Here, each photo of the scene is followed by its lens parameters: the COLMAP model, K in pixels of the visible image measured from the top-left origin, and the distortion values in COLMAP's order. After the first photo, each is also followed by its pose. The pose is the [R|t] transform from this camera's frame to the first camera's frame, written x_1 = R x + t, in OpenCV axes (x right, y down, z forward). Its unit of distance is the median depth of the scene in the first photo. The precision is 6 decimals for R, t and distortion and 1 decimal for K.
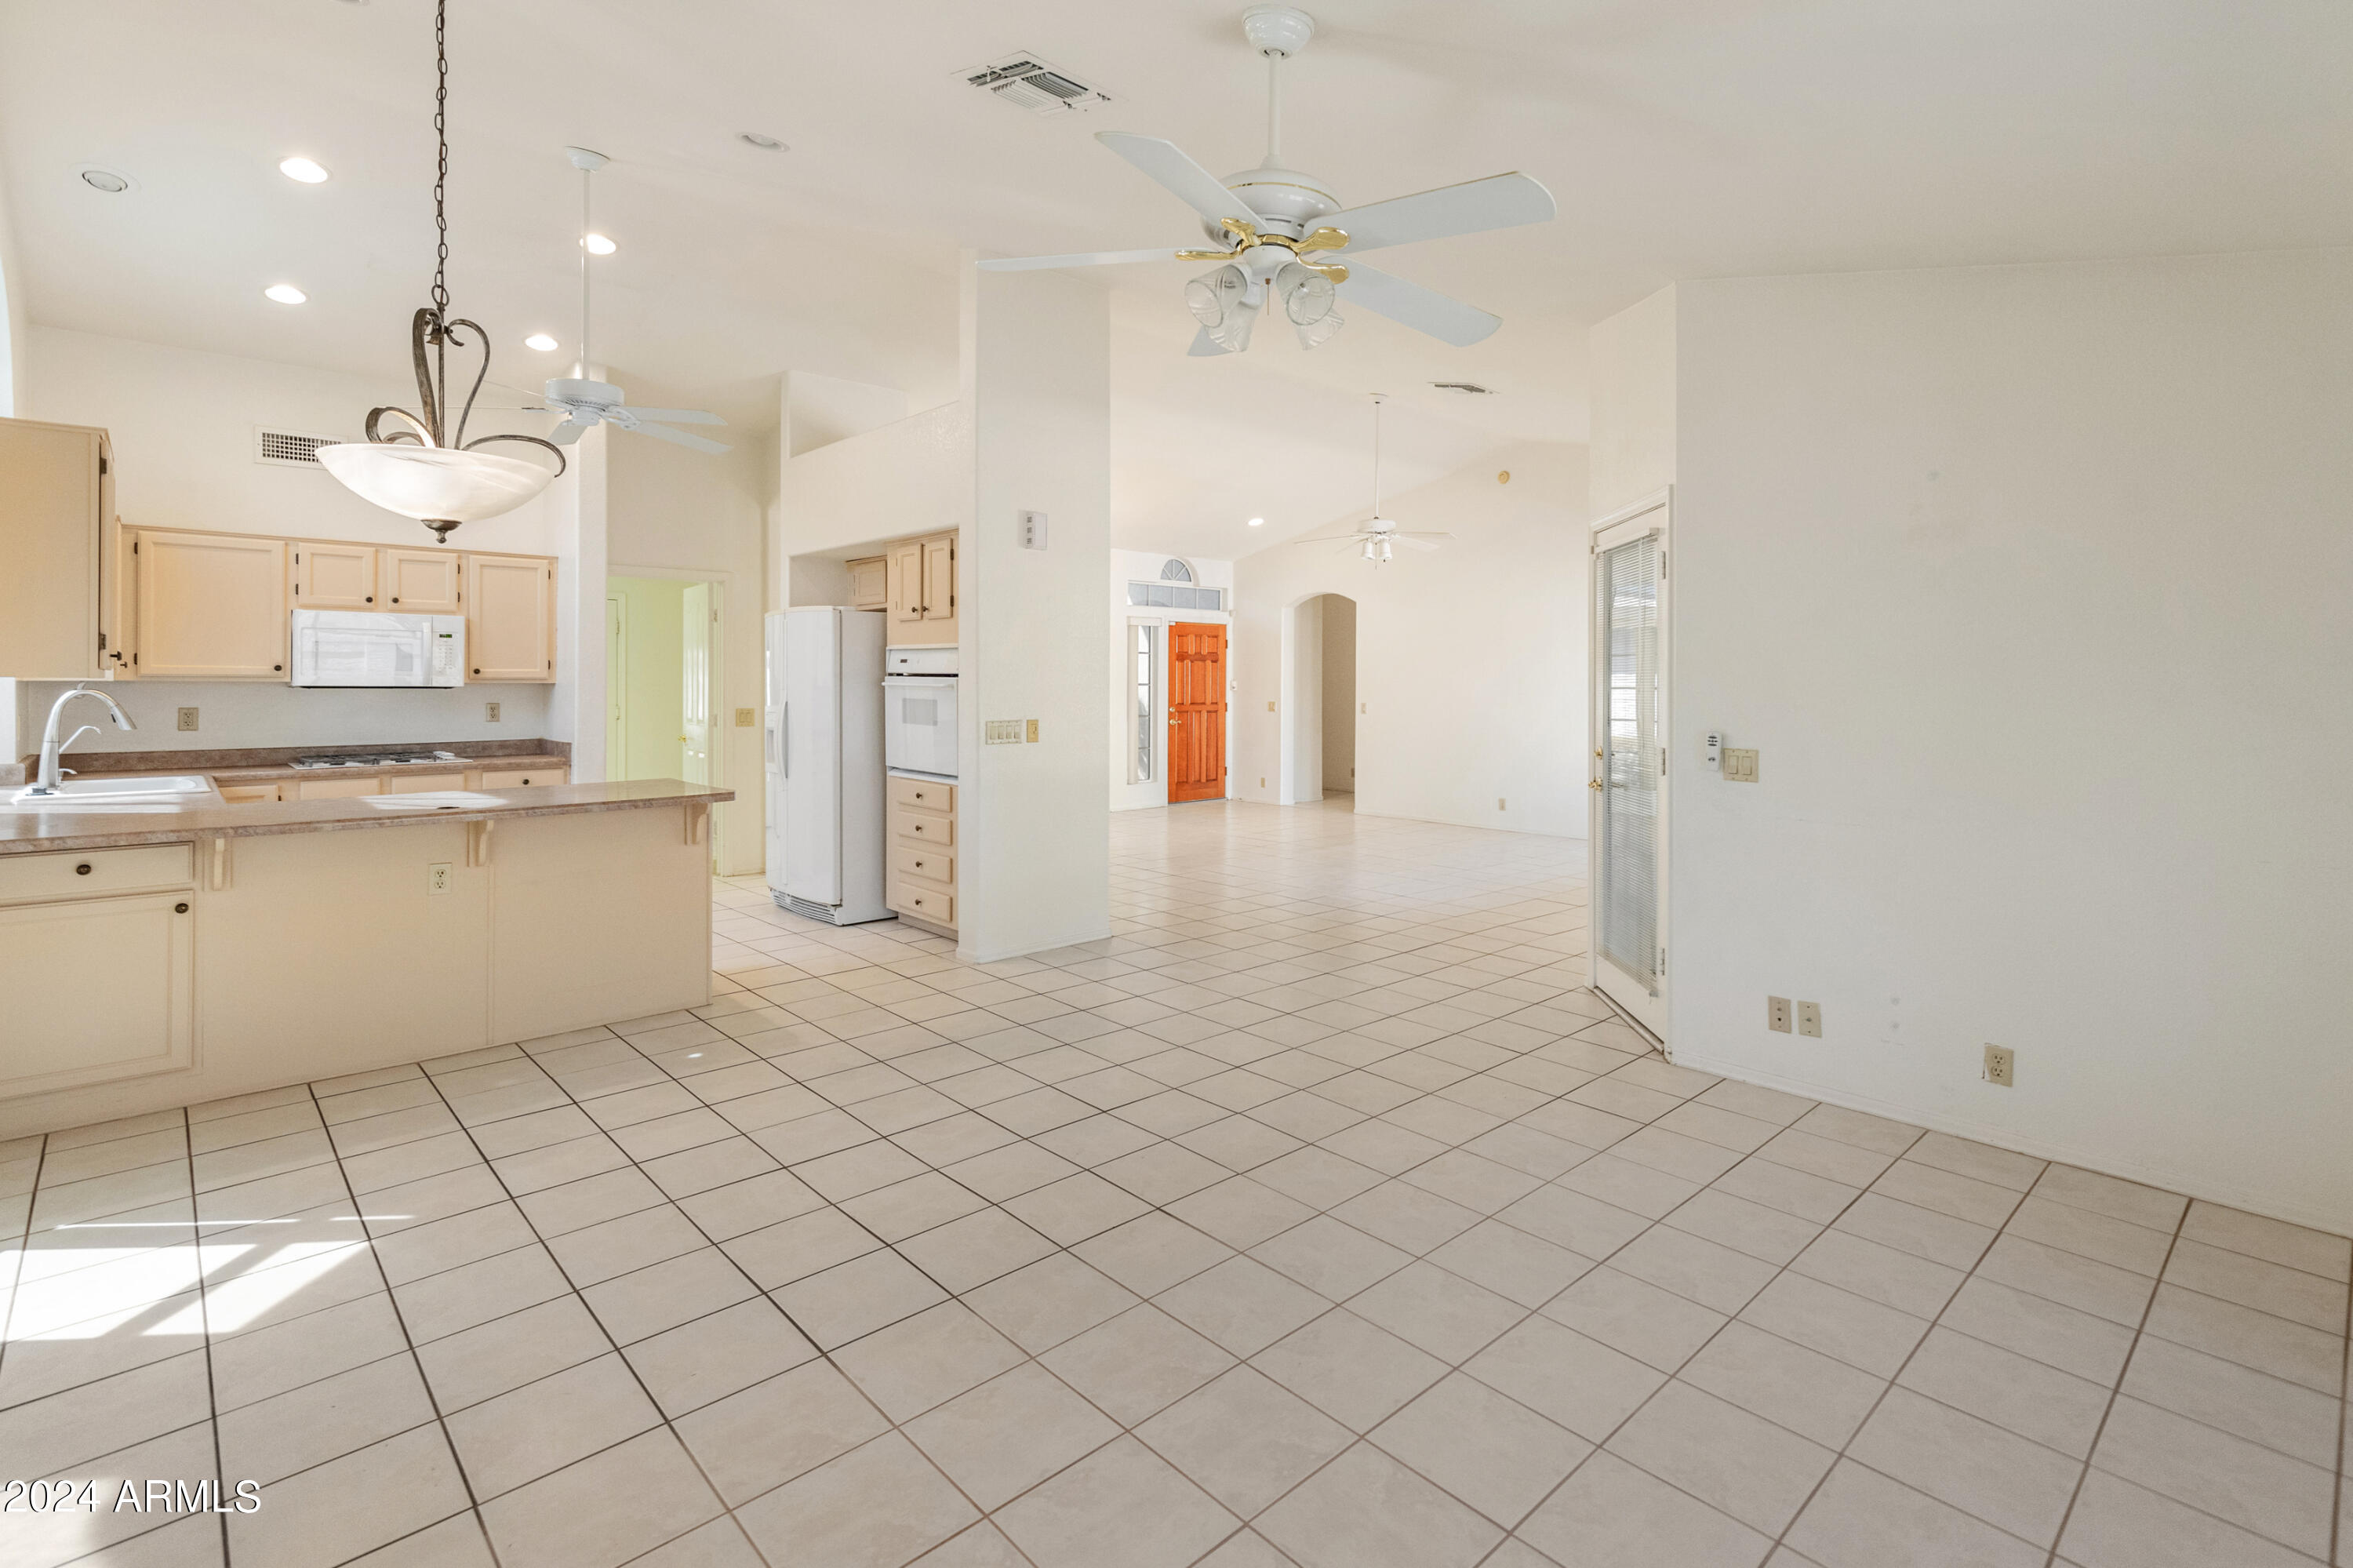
lens RADIAL K [[1104.4, 0, 1210.3], [0, 1104.4, 671.0], [0, 0, 1]] dist [0.013998, -0.003420]
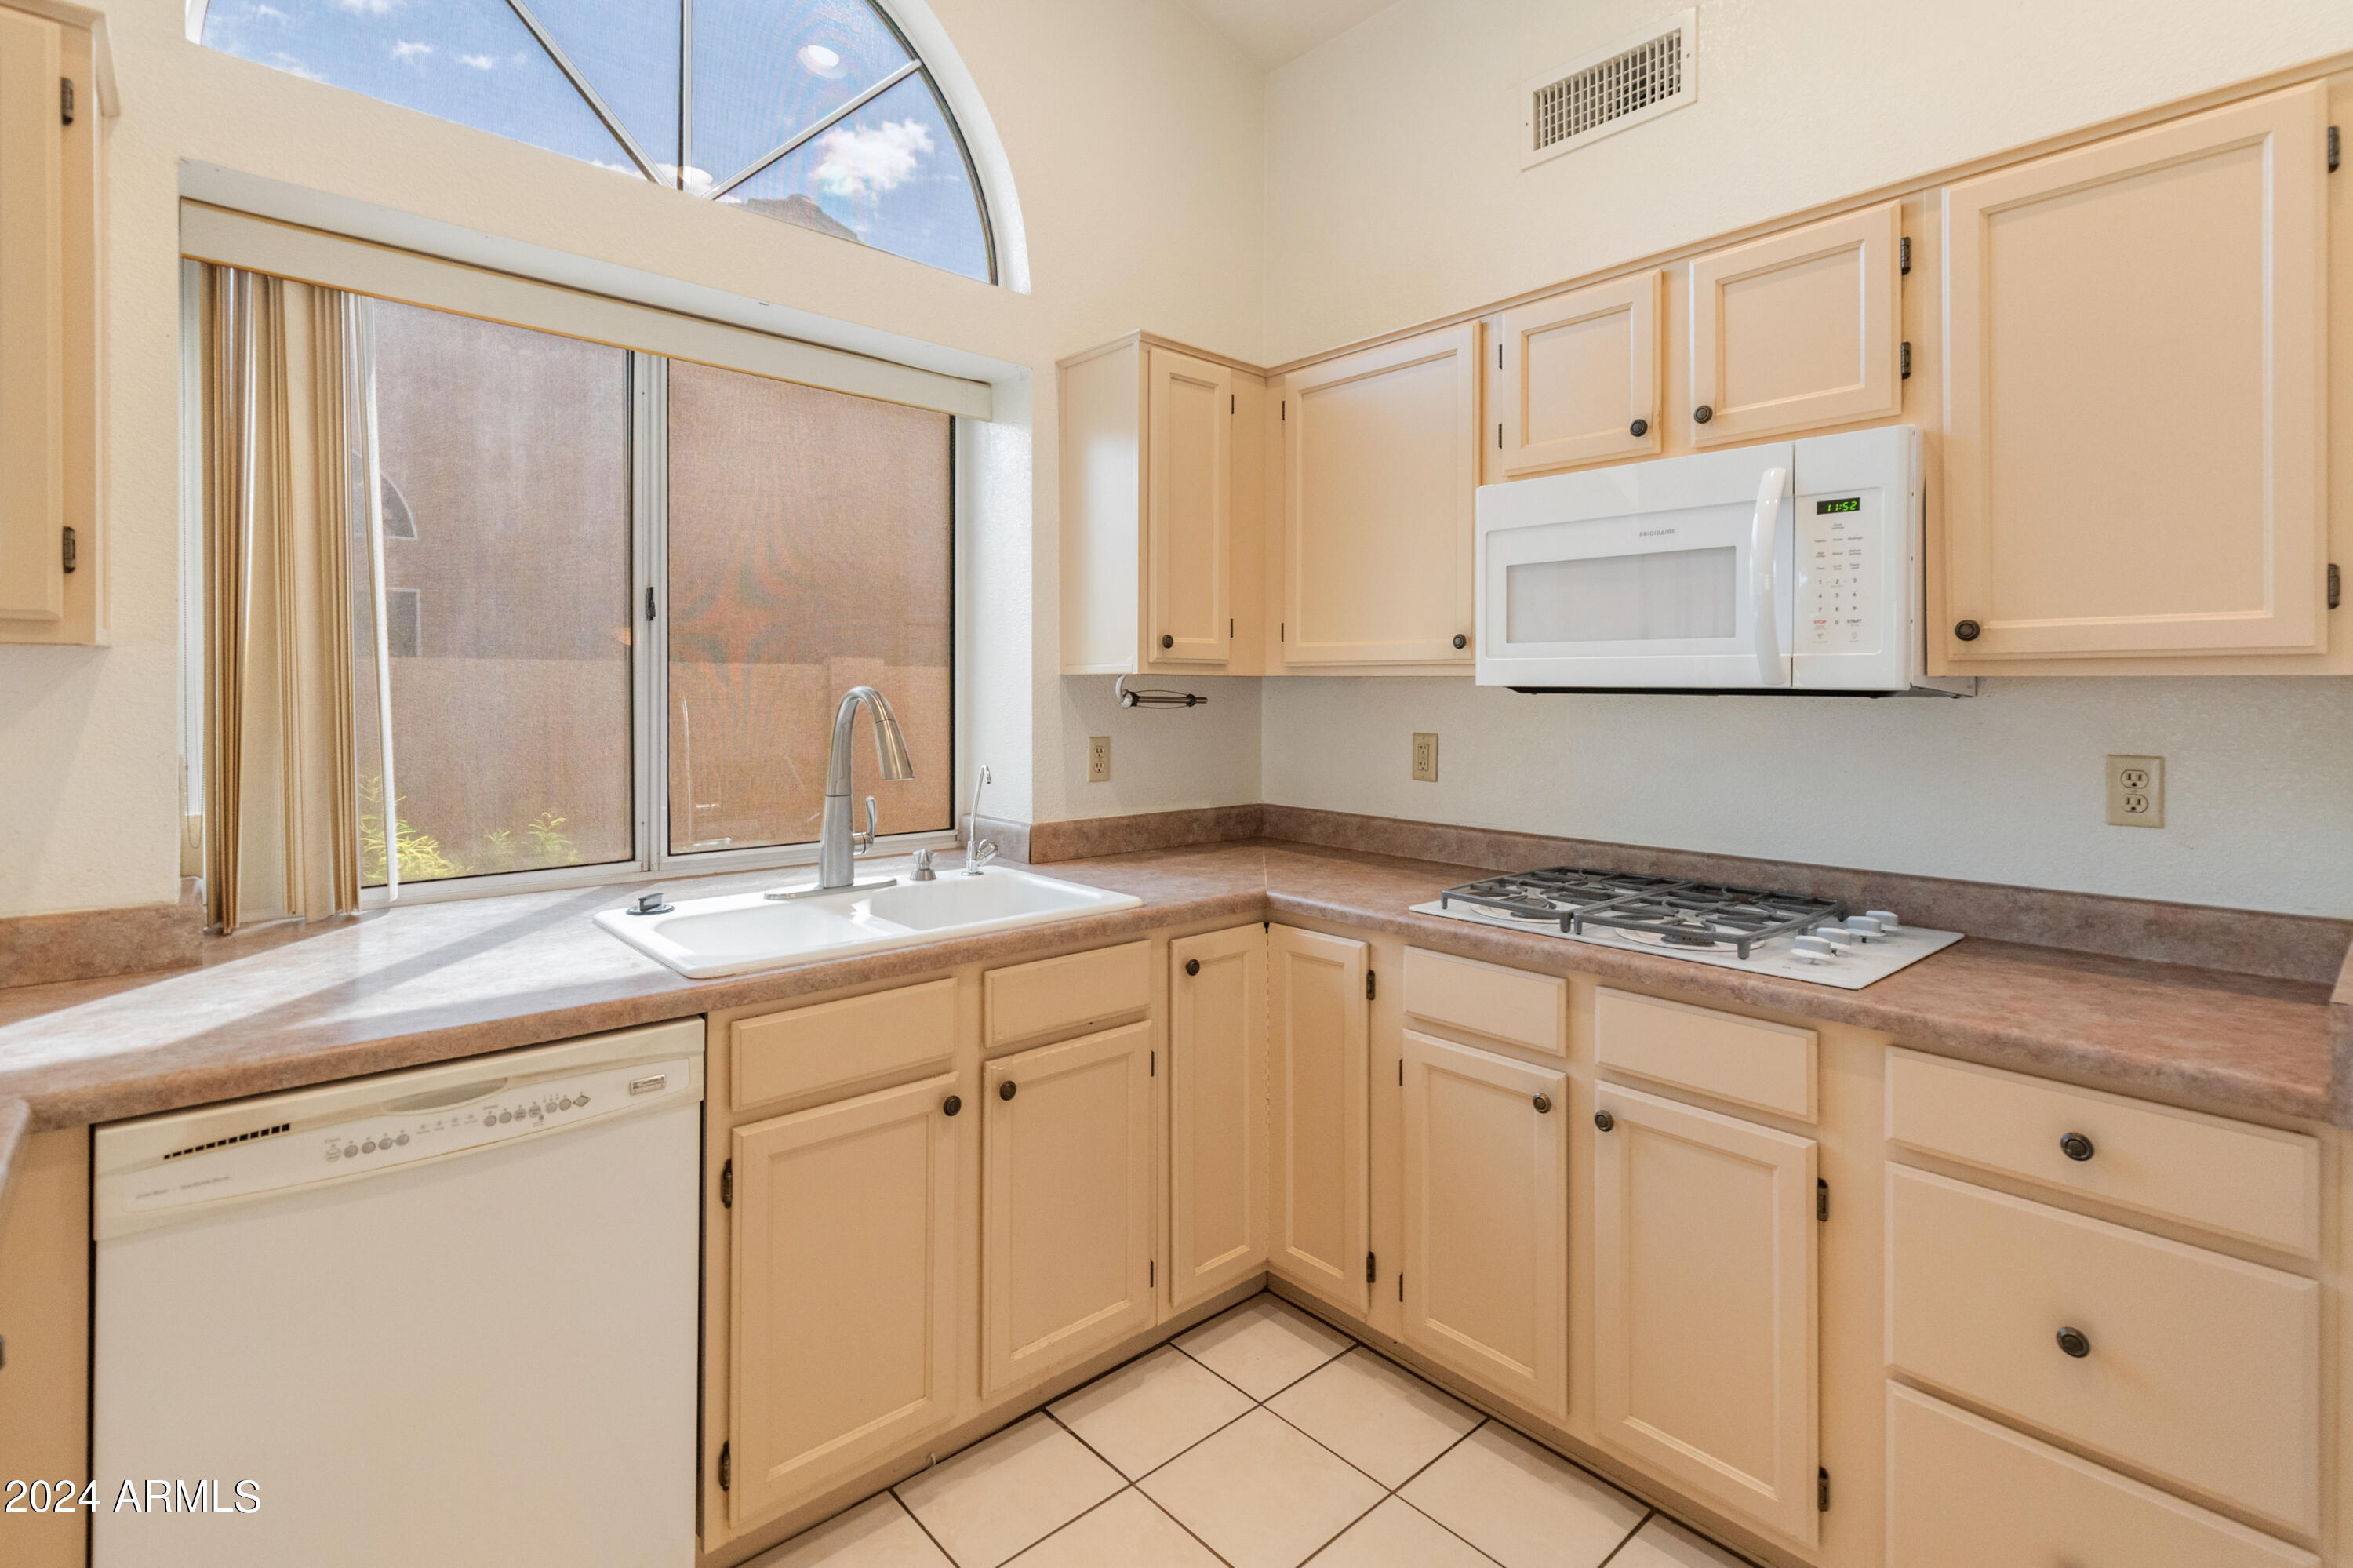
lens RADIAL K [[1104.4, 0, 1193.1], [0, 1104.4, 696.7], [0, 0, 1]] dist [0.013998, -0.003420]
pose [[-0.025913, 0.001444, -0.999663, -0.372915], [0.005171, 0.999986, 0.001311, 0.013610], [0.999651, -0.005135, -0.025920, 0.775987]]
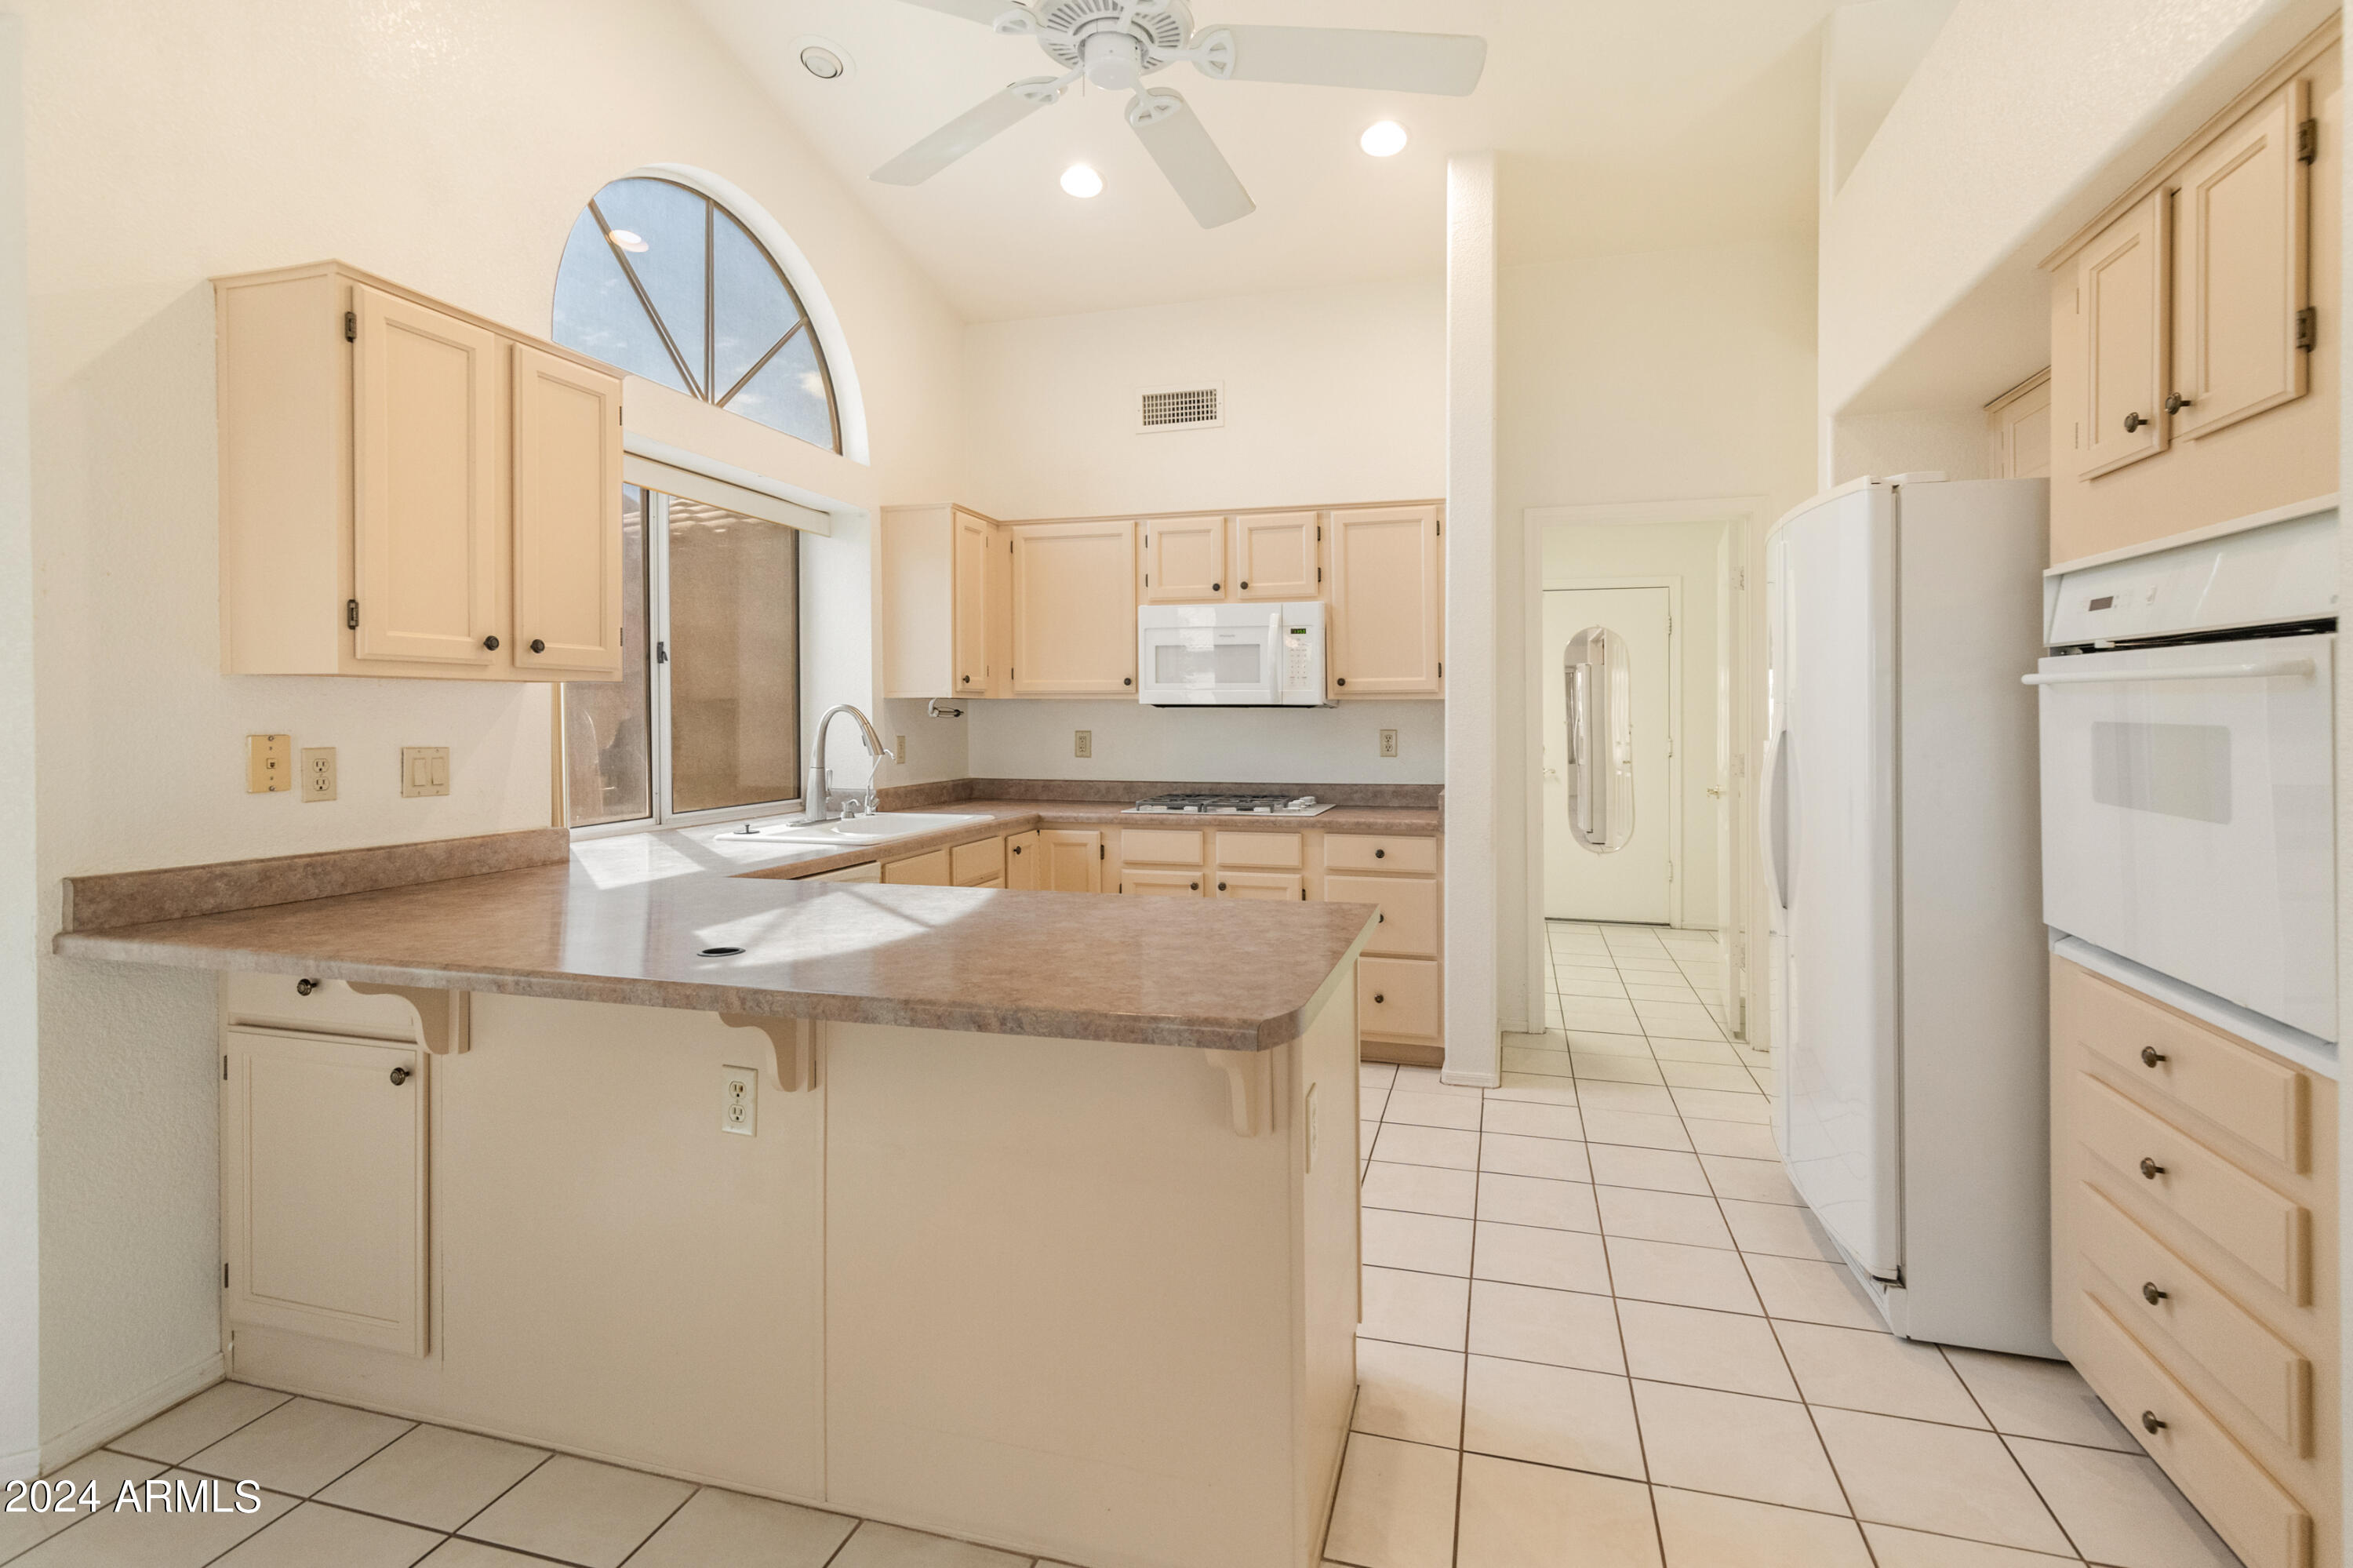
lens RADIAL K [[1104.4, 0, 1176.1], [0, 1104.4, 723.7], [0, 0, 1]] dist [0.013998, -0.003420]
pose [[0.497259, 0.003366, -0.867595, -0.118057], [0.012441, 0.999862, 0.011010, 0.016056], [0.867513, -0.016269, 0.497149, 0.542103]]
